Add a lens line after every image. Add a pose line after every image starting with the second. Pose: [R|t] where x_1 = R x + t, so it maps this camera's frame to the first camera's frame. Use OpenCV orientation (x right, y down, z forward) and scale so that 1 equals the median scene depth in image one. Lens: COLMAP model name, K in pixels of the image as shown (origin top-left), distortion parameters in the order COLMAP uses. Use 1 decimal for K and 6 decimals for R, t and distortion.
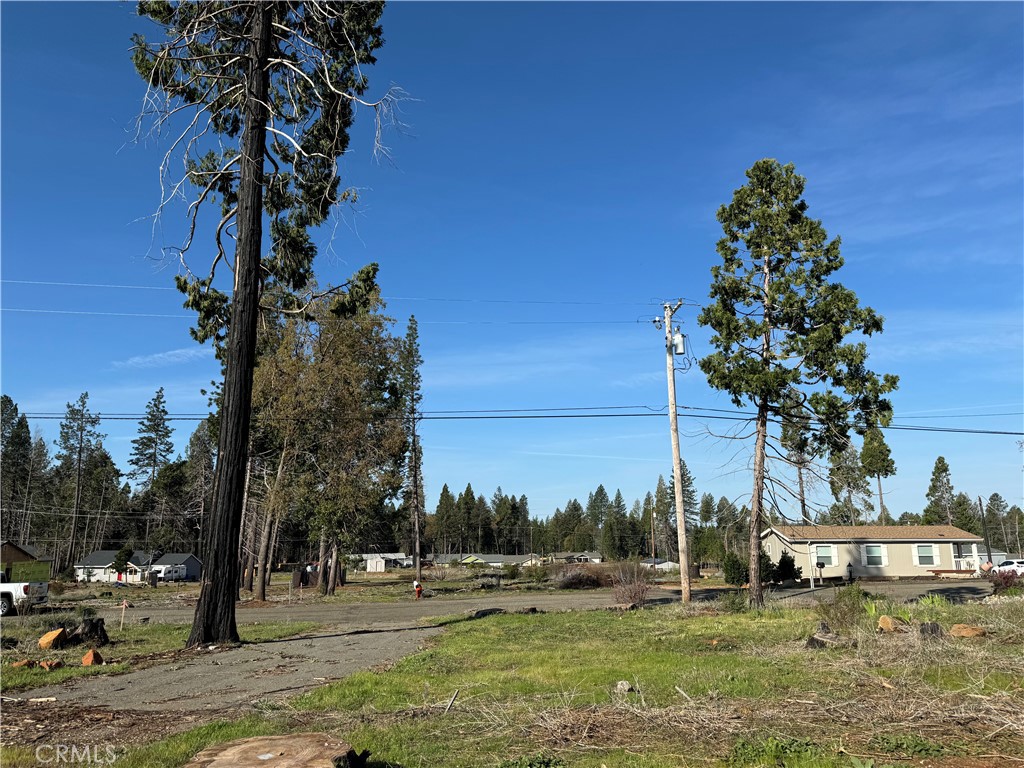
lens RADIAL K [[714.8, 0, 511.8], [0, 714.8, 388.6], [0, 0, 1]] dist [0.084800, -0.115593]
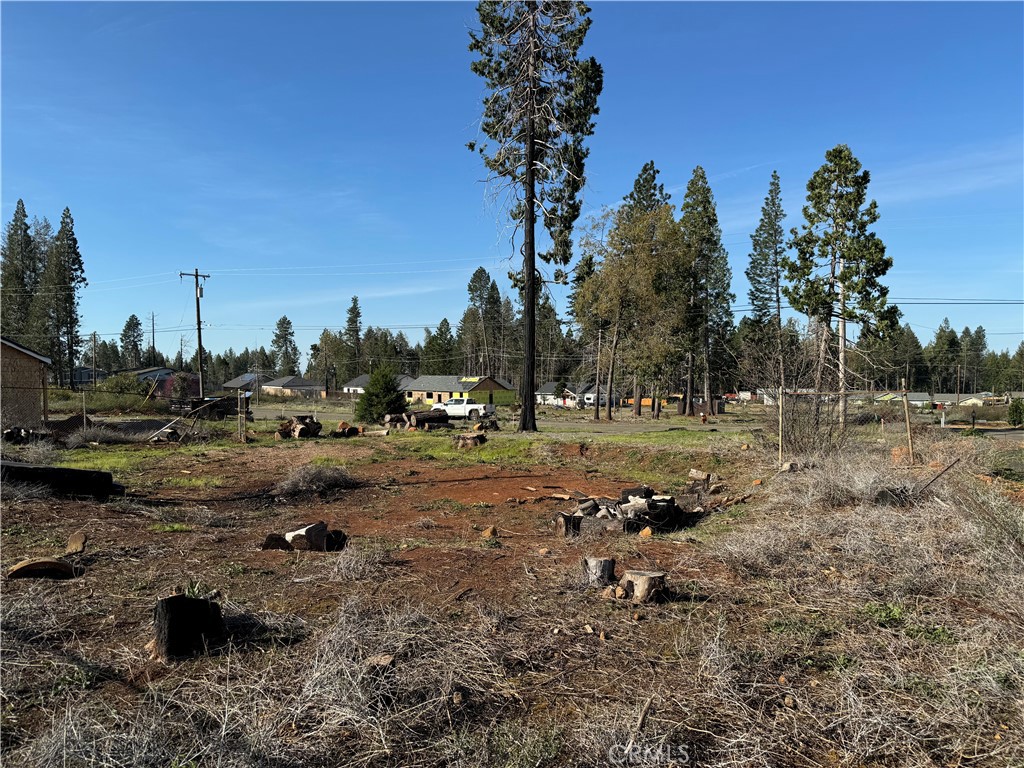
lens RADIAL K [[714.8, 0, 511.8], [0, 714.8, 388.6], [0, 0, 1]] dist [0.084800, -0.115593]
pose [[0.834163, 0.020939, -0.551121, 0.106020], [0.105050, 0.974952, 0.196043, -0.032799], [0.541421, -0.221427, 0.811069, -0.117752]]
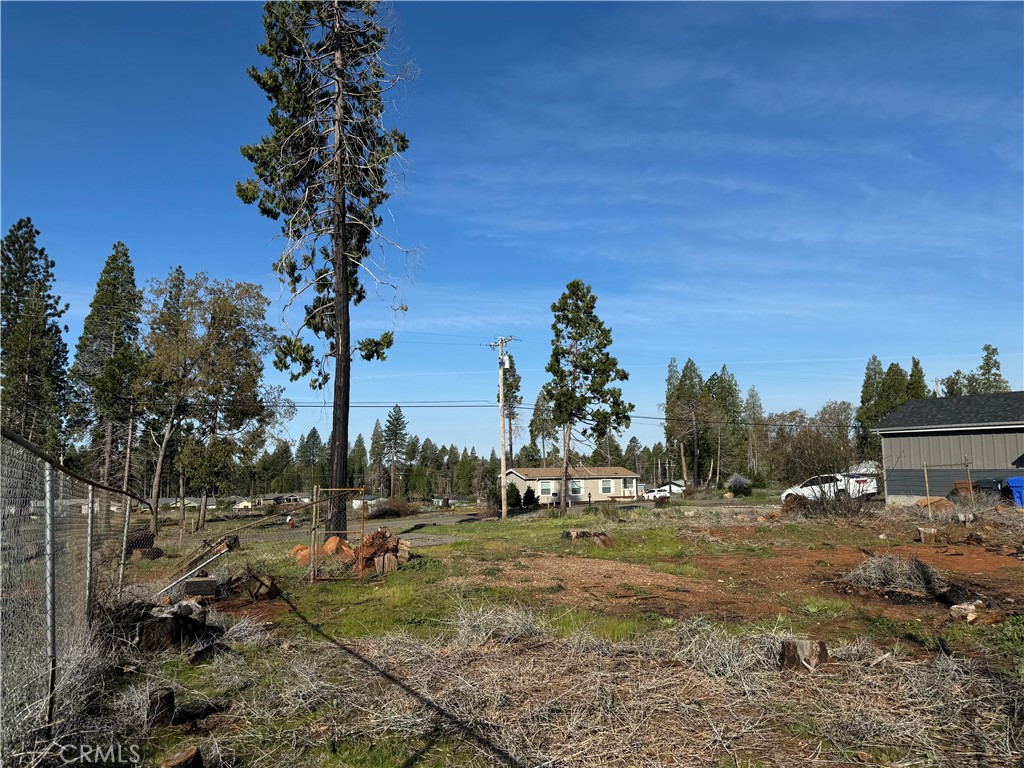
lens RADIAL K [[714.8, 0, 511.8], [0, 714.8, 388.6], [0, 0, 1]] dist [0.084800, -0.115593]
pose [[0.914368, 0.036030, 0.403278, -0.092324], [-0.069437, 0.995230, 0.068521, -0.026028], [-0.398885, -0.090656, 0.912509, -0.110463]]
